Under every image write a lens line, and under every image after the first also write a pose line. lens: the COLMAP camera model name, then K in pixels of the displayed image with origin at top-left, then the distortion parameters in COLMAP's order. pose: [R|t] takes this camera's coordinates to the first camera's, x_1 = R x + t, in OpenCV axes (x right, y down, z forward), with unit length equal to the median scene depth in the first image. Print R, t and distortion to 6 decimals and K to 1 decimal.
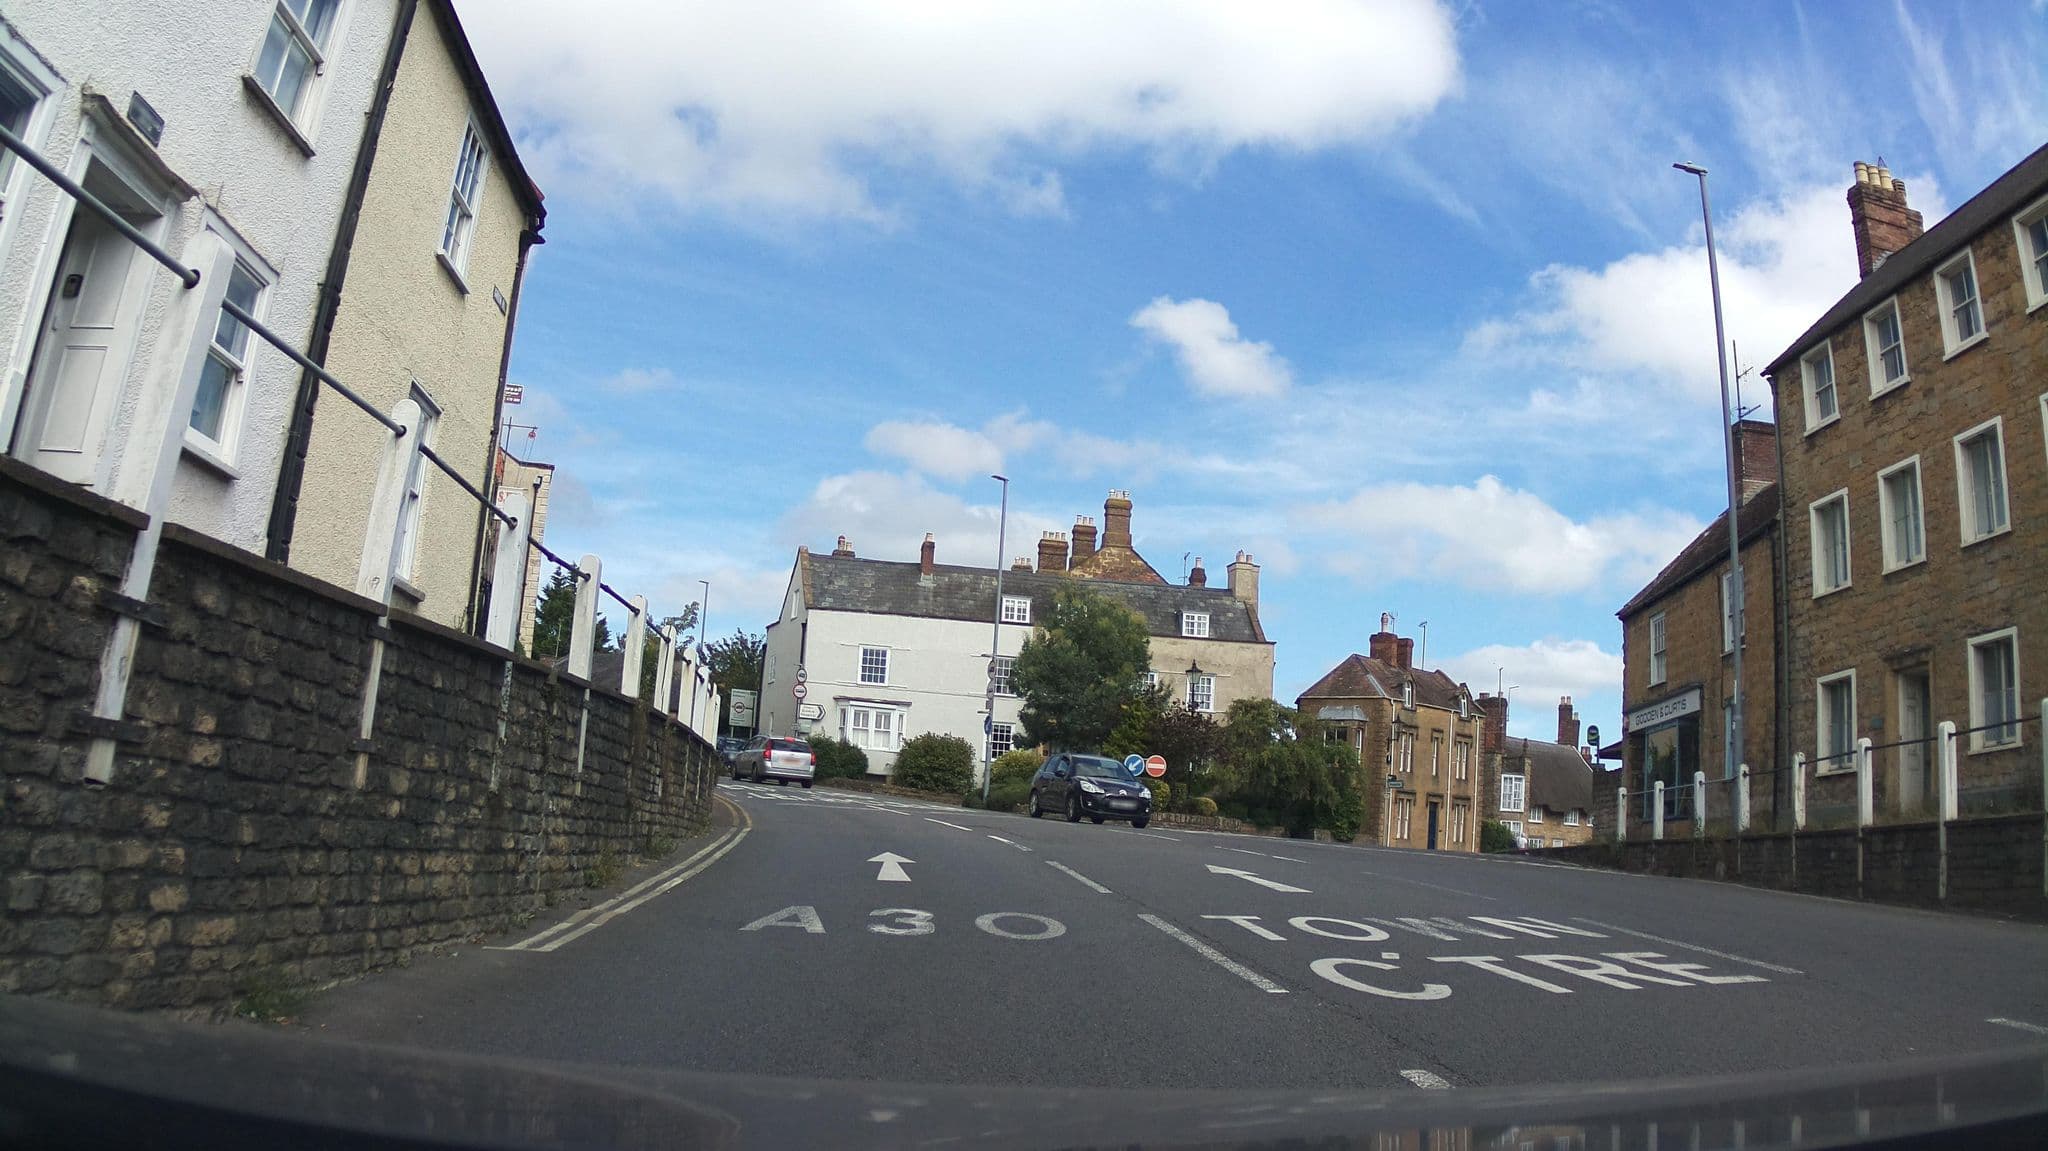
lens RADIAL K [[1650.3, 0, 1024.0], [0, 1650.3, 575.5], [0, 0, 1]] dist [-0.465032, 0.200775]
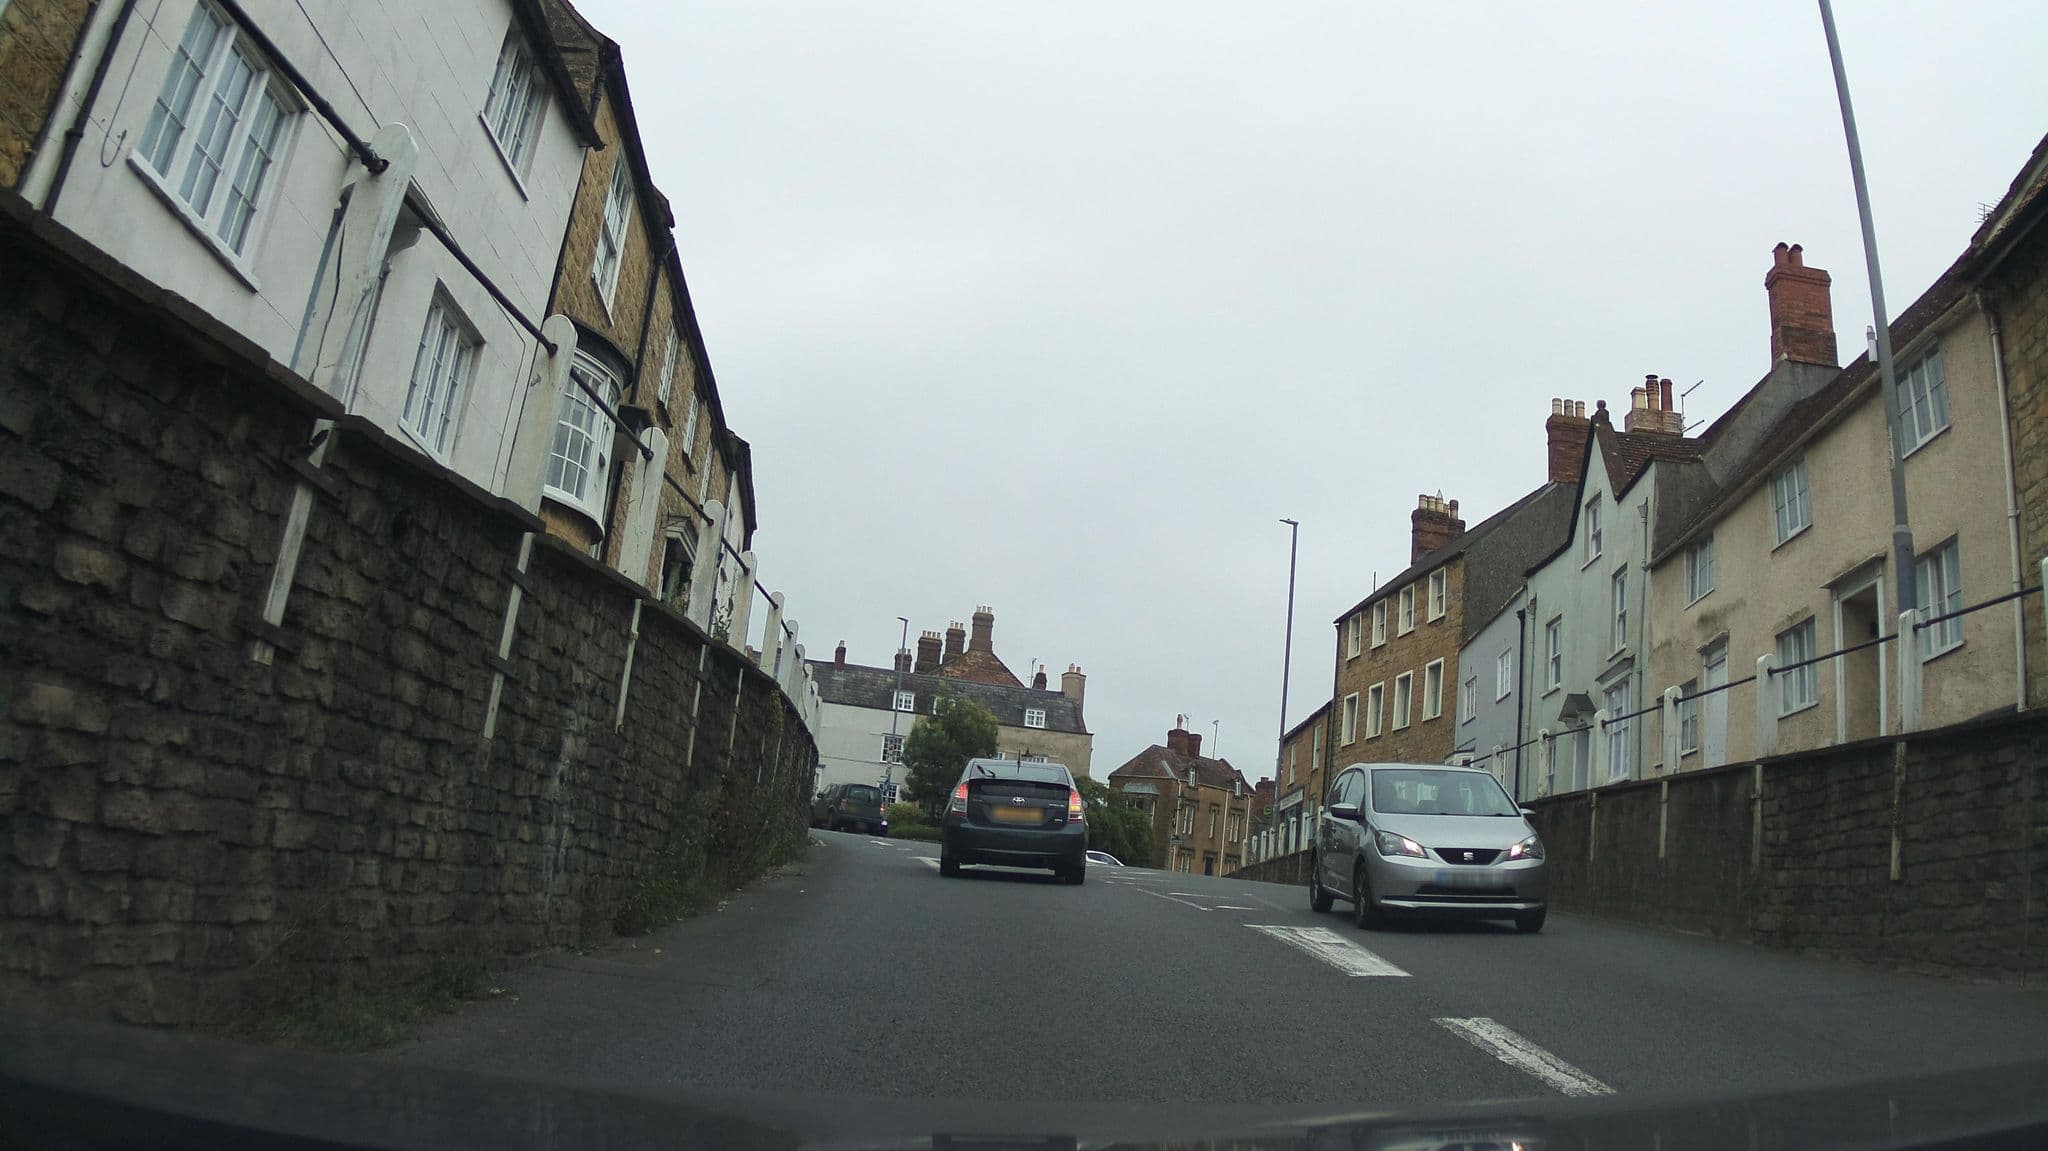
lens RADIAL K [[1650.3, 0, 1024.0], [0, 1650.3, 575.5], [0, 0, 1]] dist [-0.465032, 0.200775]
pose [[0.995542, 0.051296, 0.079149, -0.018734], [-0.048351, 0.998081, -0.038693, -0.035228], [-0.080982, 0.034694, 0.996112, -0.363196]]
